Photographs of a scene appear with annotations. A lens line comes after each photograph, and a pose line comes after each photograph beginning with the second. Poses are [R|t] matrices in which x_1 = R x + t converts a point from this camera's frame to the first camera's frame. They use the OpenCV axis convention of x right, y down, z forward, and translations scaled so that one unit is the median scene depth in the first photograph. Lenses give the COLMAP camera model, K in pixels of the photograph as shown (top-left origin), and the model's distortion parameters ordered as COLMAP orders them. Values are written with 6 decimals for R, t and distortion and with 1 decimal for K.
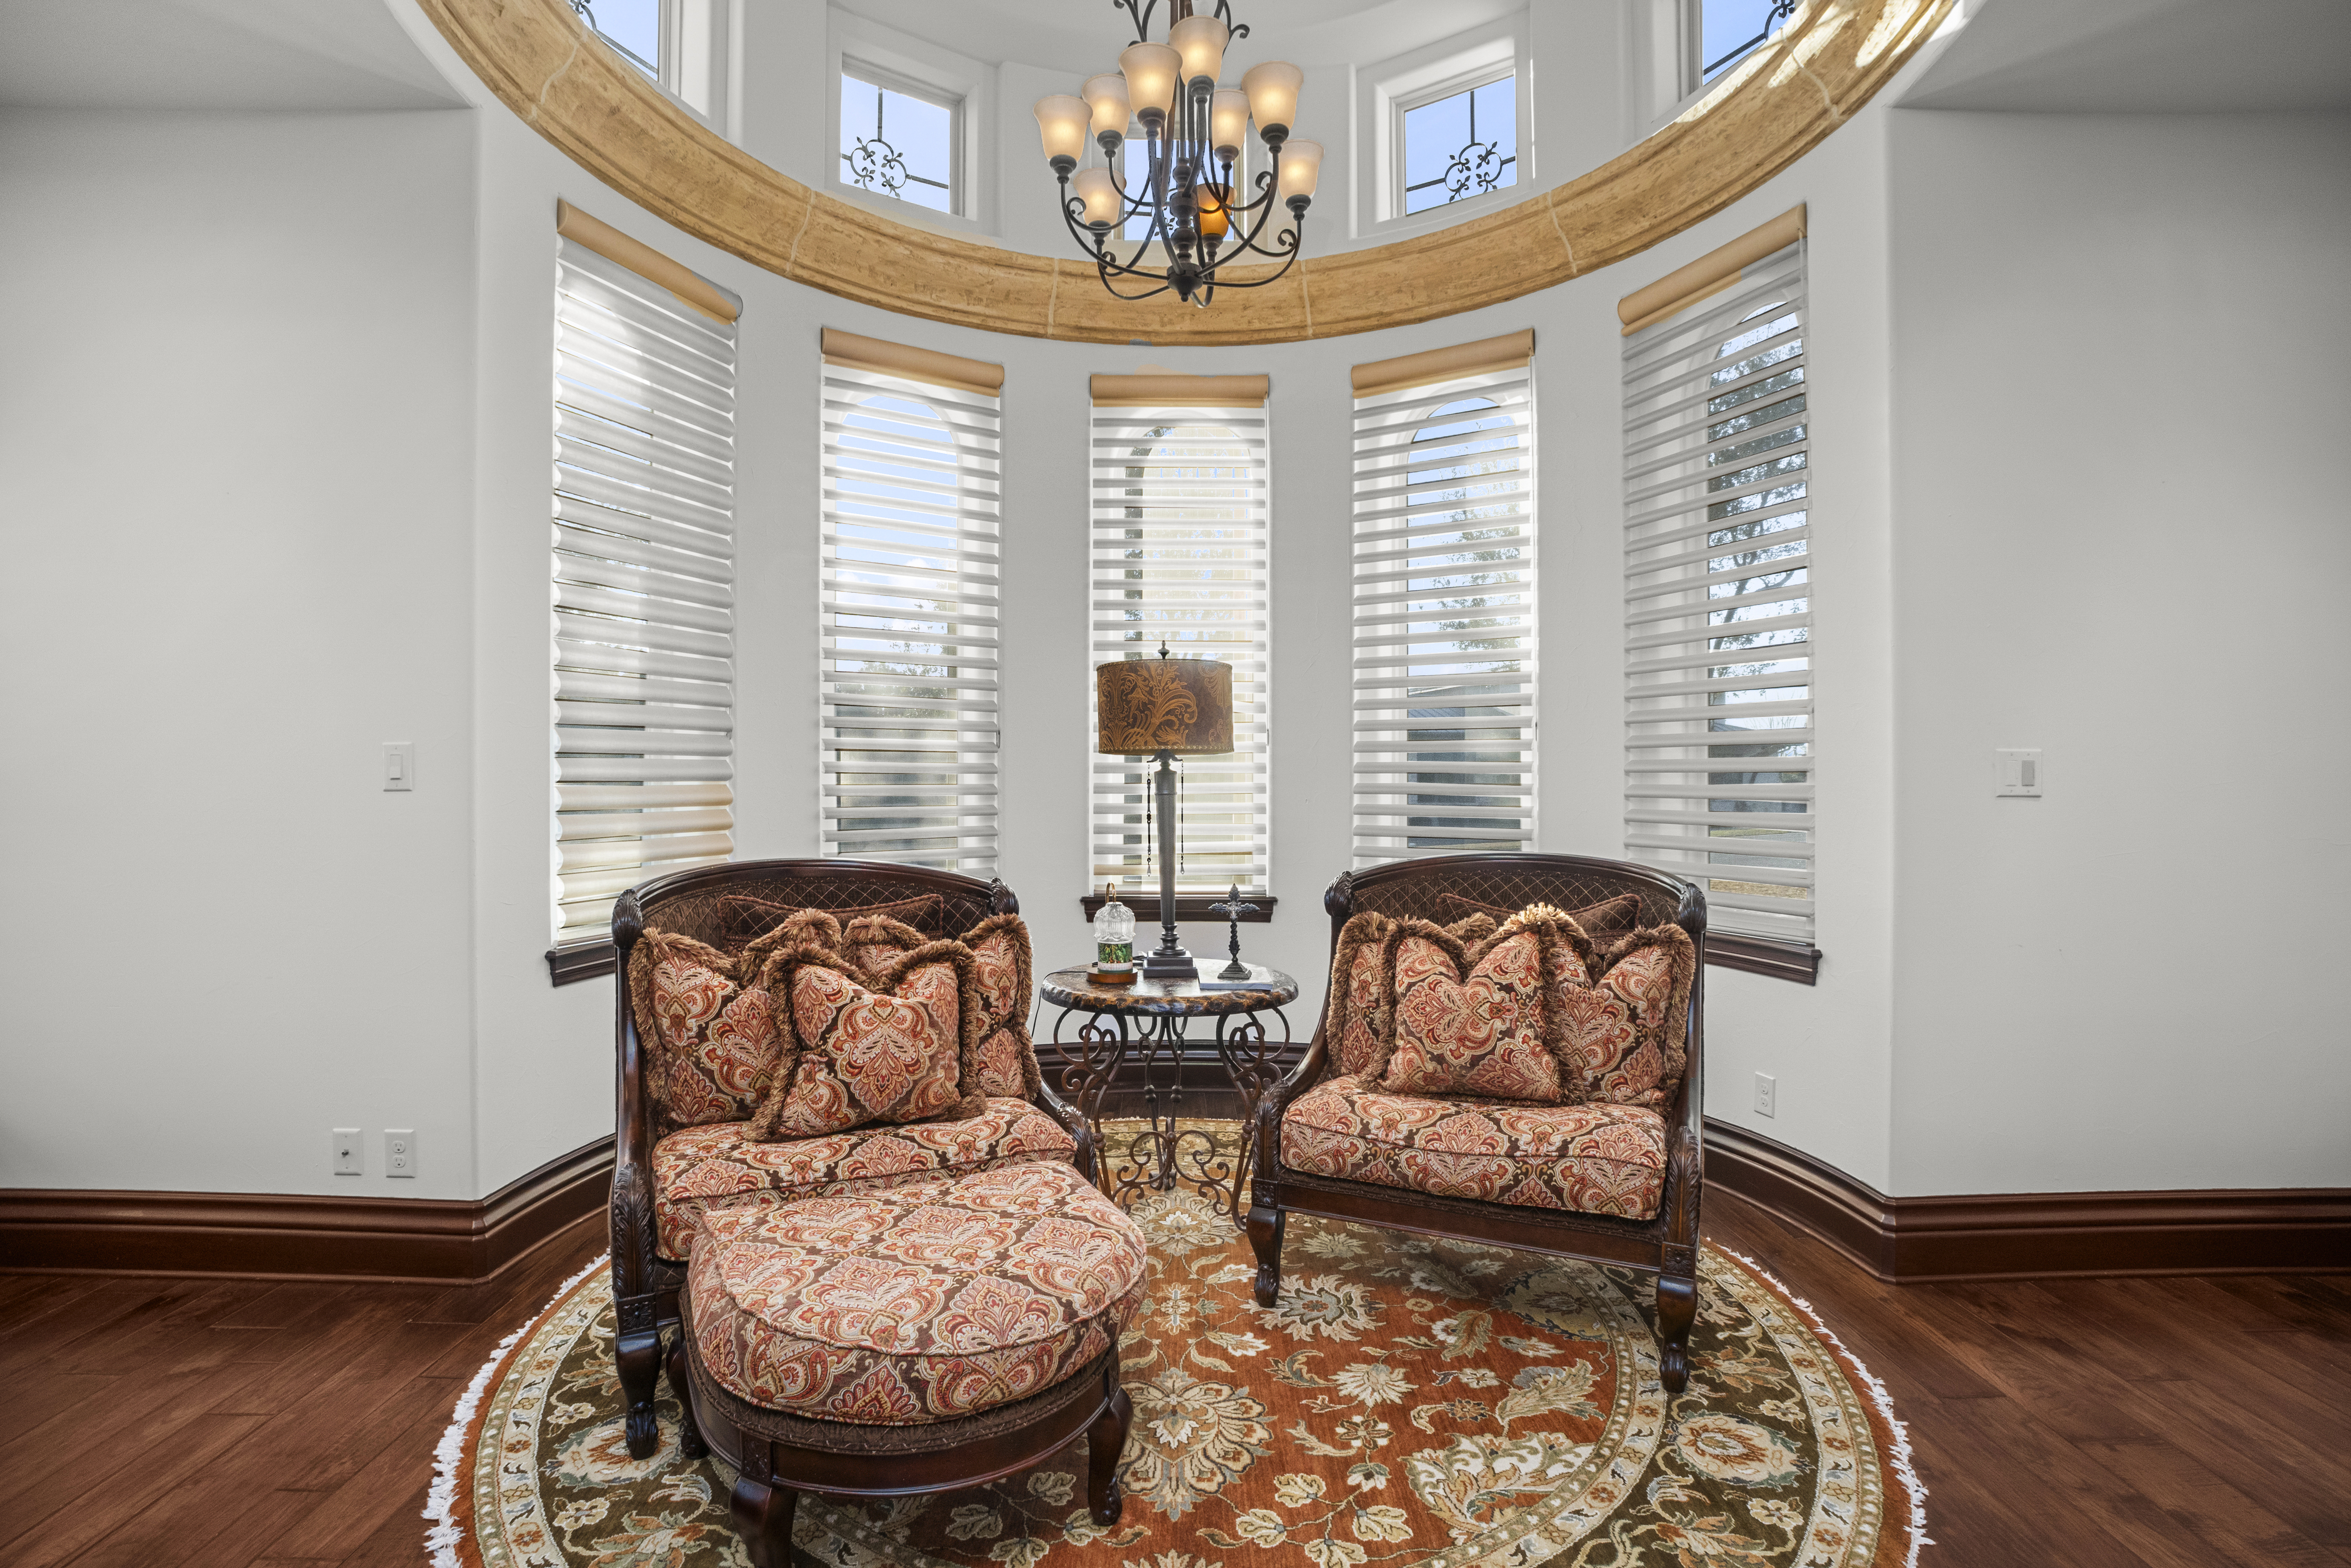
lens RADIAL K [[1140.4, 0, 1175.9], [0, 1140.4, 786.0], [0, 0, 1]] dist [-0.070035, 0.023561]
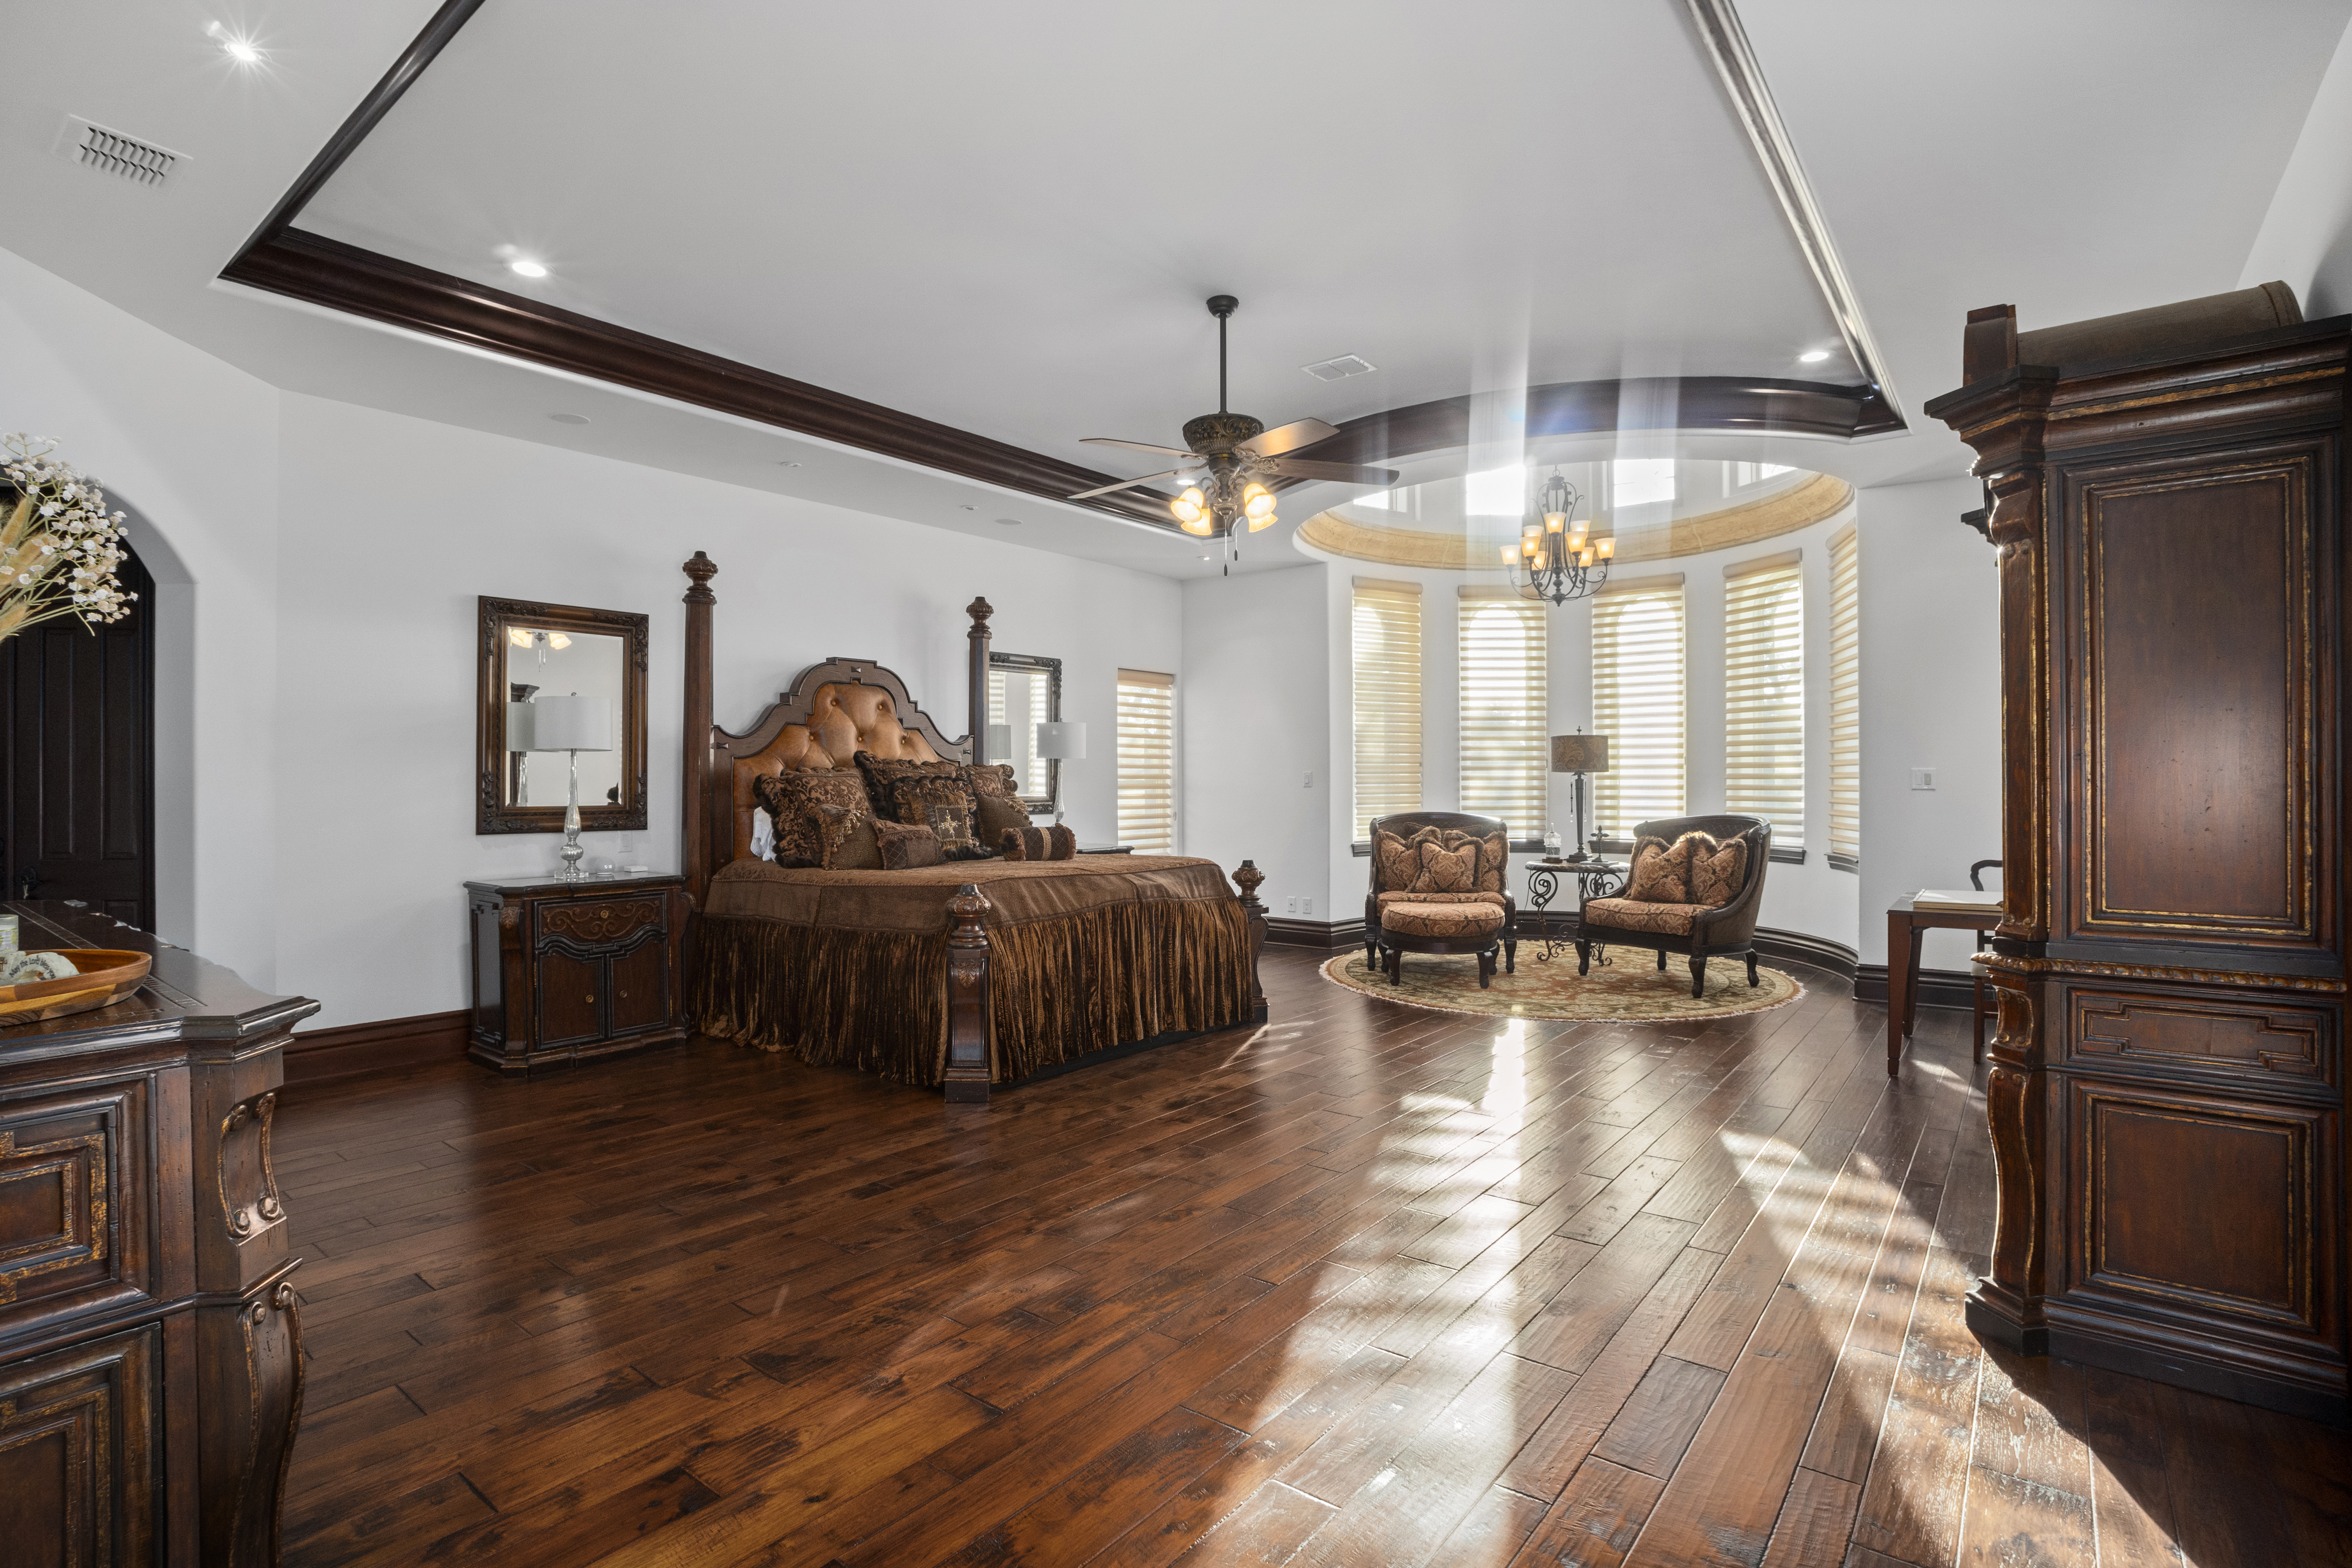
lens RADIAL K [[1141.0, 0, 1167.3], [0, 1141.0, 791.0], [0, 0, 1]] dist [-0.070035, 0.023561]
pose [[0.776863, 0.002215, -0.629666, 0.835817], [-0.001692, 0.999998, 0.001429, 0.010628], [0.629668, -0.000045, 0.776865, -1.443303]]
